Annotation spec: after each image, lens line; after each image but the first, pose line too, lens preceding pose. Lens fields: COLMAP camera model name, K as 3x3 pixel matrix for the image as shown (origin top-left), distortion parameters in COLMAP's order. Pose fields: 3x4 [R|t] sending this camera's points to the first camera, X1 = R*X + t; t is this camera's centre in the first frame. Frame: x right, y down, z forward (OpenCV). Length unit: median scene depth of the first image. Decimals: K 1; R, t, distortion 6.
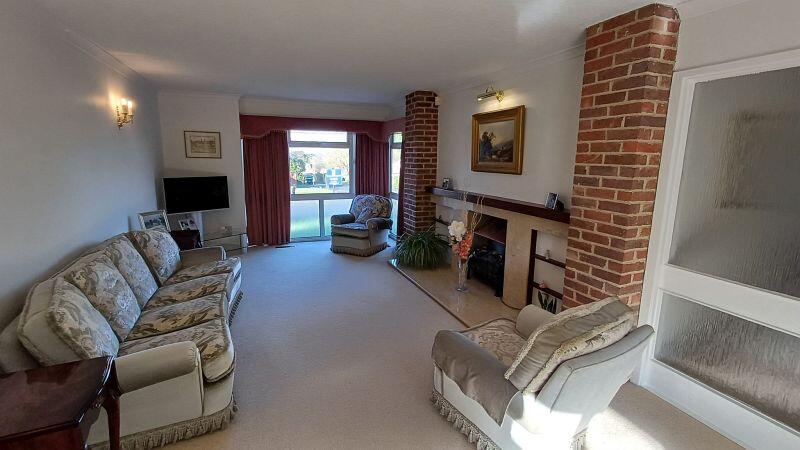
lens RADIAL K [[367.2, 0, 400.0], [0, 367.2, 225.0], [0, 0, 1]] dist [-0.000568, -0.000051]
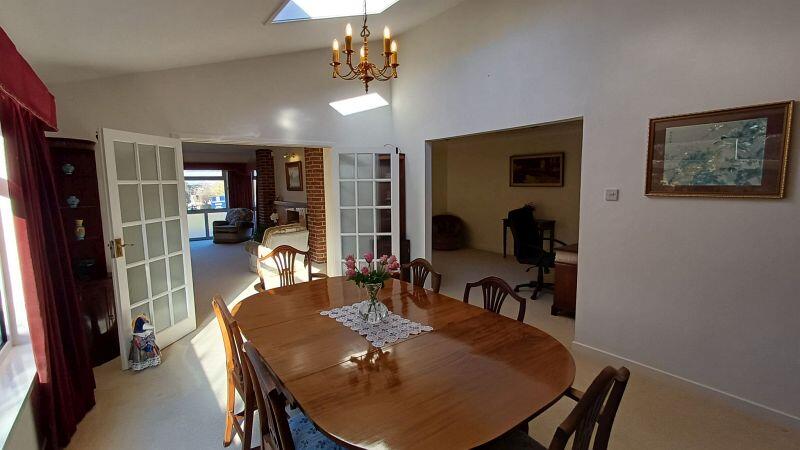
lens RADIAL K [[367.2, 0, 400.0], [0, 367.2, 225.0], [0, 0, 1]] dist [-0.000568, -0.000051]
pose [[0.963457, -0.050451, 0.263068, 0.173536], [0.070076, 0.995372, -0.065754, 0.147496], [-0.258533, 0.081786, 0.962534, -0.736650]]
